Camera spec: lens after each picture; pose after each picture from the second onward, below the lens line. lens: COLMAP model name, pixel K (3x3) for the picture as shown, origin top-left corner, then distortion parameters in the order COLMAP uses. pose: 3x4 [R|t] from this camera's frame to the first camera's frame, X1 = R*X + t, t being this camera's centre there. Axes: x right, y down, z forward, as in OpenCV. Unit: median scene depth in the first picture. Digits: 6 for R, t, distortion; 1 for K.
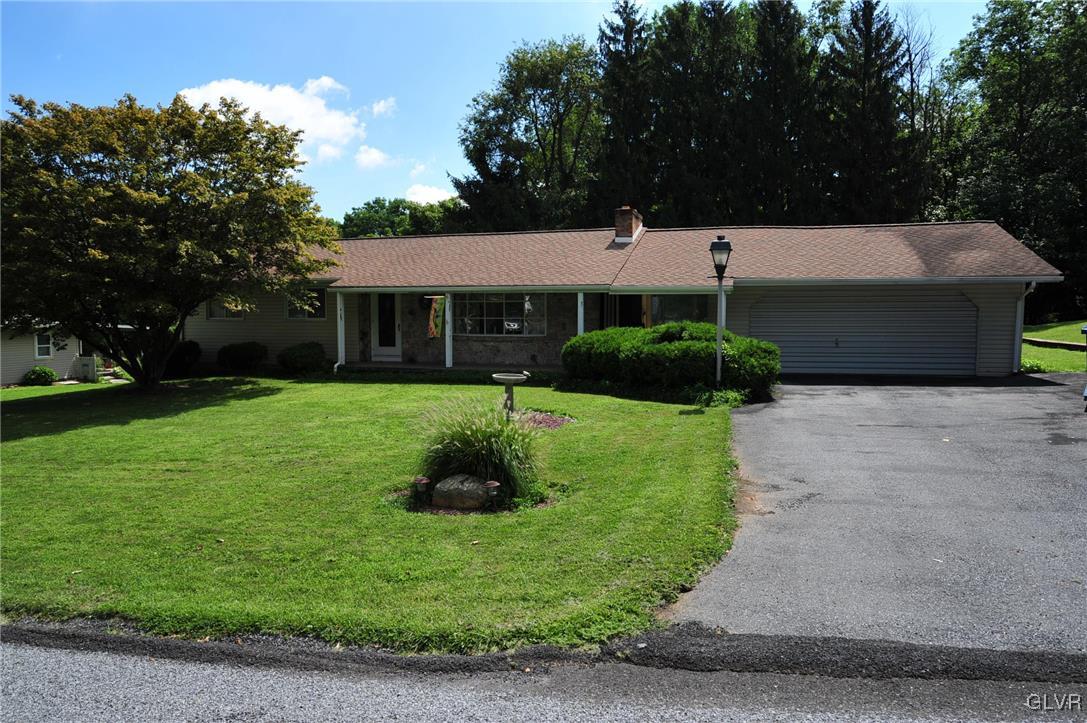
lens RADIAL K [[730.4, 0, 541.0], [0, 730.4, 362.6], [0, 0, 1]] dist [-0.090585, 0.028715]
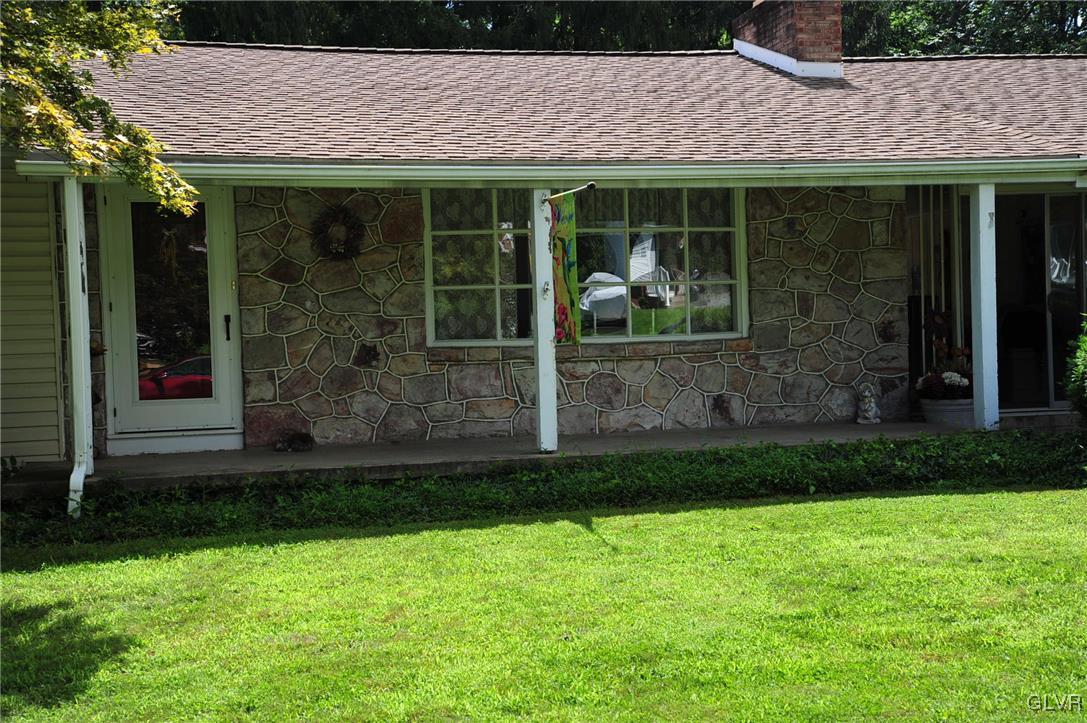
lens RADIAL K [[1418.4, 0, 543.1], [0, 1418.4, 356.7], [0, 0, 1]] dist [0.130210, 0.000000]
pose [[0.864447, -0.034562, 0.501535, -0.410745], [0.064471, 0.997018, -0.042415, -0.006699], [-0.498573, 0.068999, 0.864097, 0.526509]]
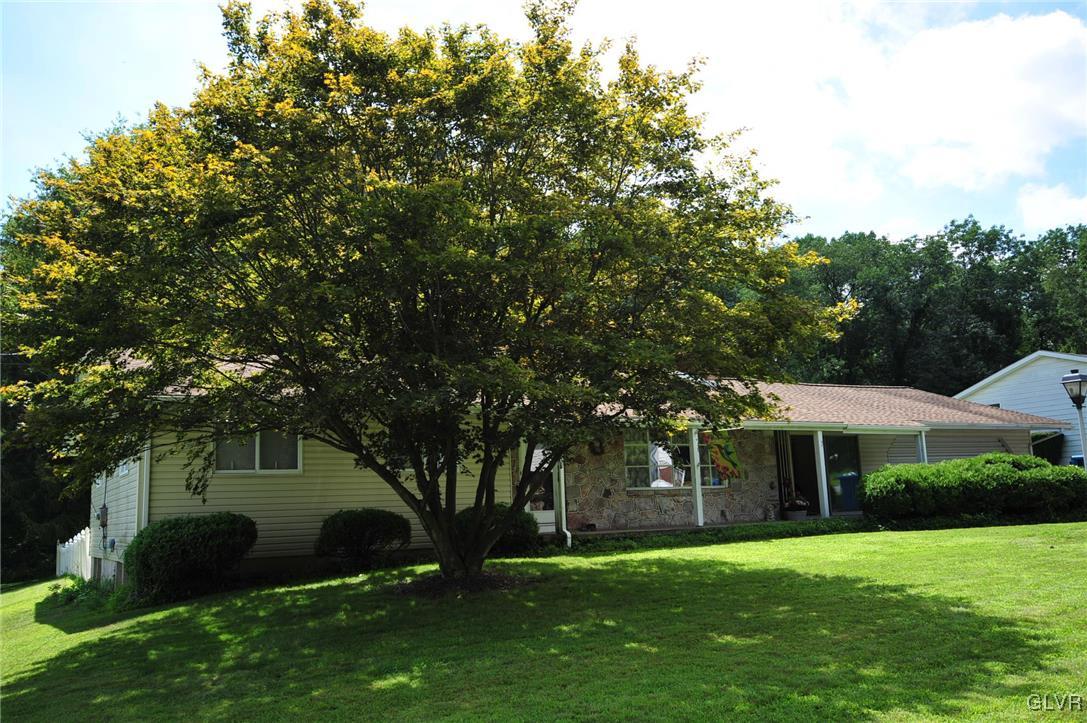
lens RADIAL K [[923.4, 0, 542.2], [0, 923.4, 359.2], [0, 0, 1]] dist [-0.025927, -0.002018]
pose [[0.670838, 0.093443, 0.735693, -0.974213], [0.085959, 0.975546, -0.202289, 0.016778], [-0.736605, 0.198942, 0.646401, 0.470788]]
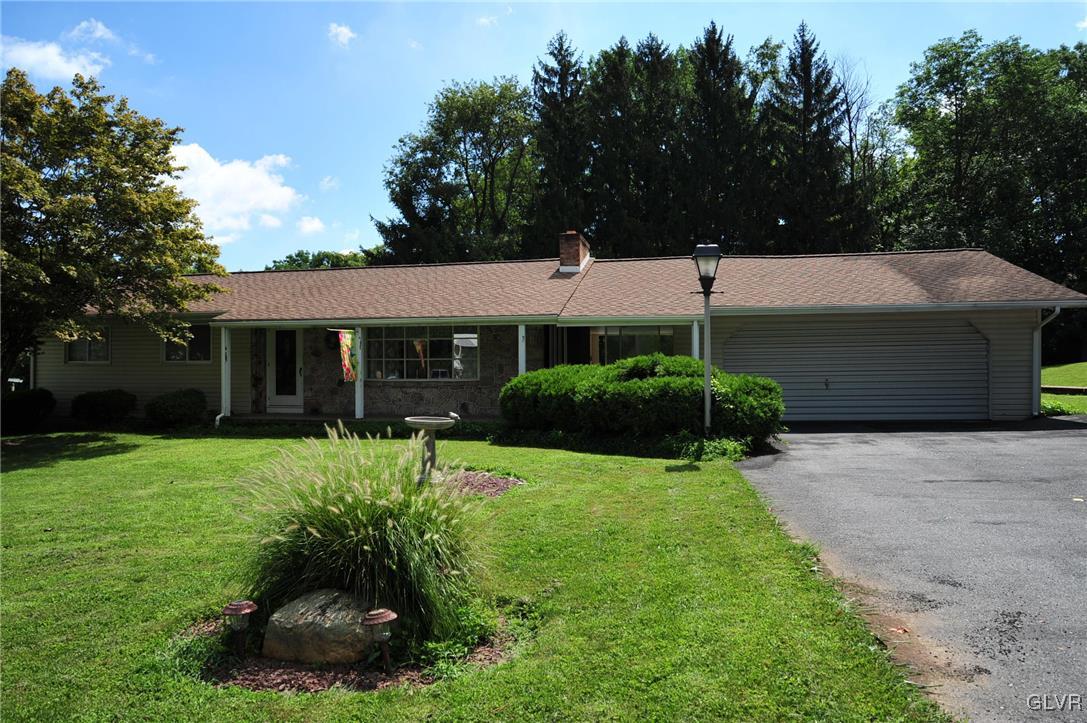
lens RADIAL K [[730.4, 0, 539.3], [0, 730.4, 361.2], [0, 0, 1]] dist [-0.090585, 0.028715]
pose [[0.995644, -0.001194, 0.093227, -0.002494], [0.009264, 0.996237, -0.086180, 0.014498], [-0.092773, 0.086668, 0.991908, 0.181919]]
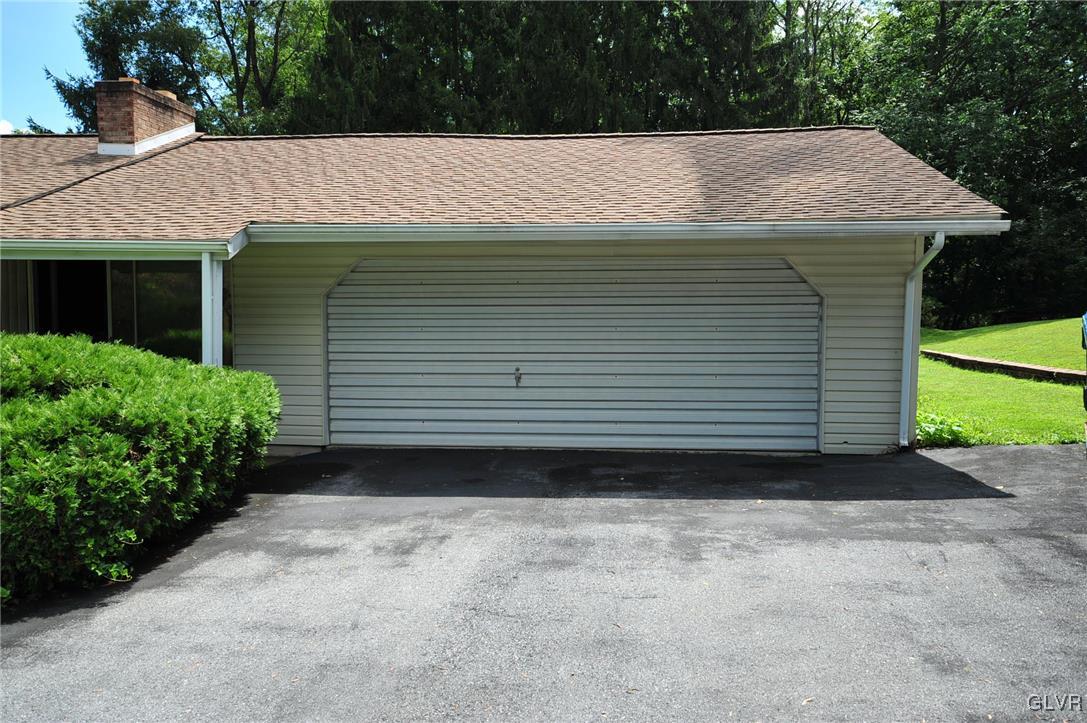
lens RADIAL K [[936.0, 0, 554.7], [0, 936.0, 359.1], [0, 0, 1]] dist [0.013331, 0.005109]
pose [[0.980219, -0.004025, 0.197875, 0.302157], [0.007455, 0.999835, -0.016591, -0.027251], [-0.197775, 0.017738, 0.980087, 0.412533]]
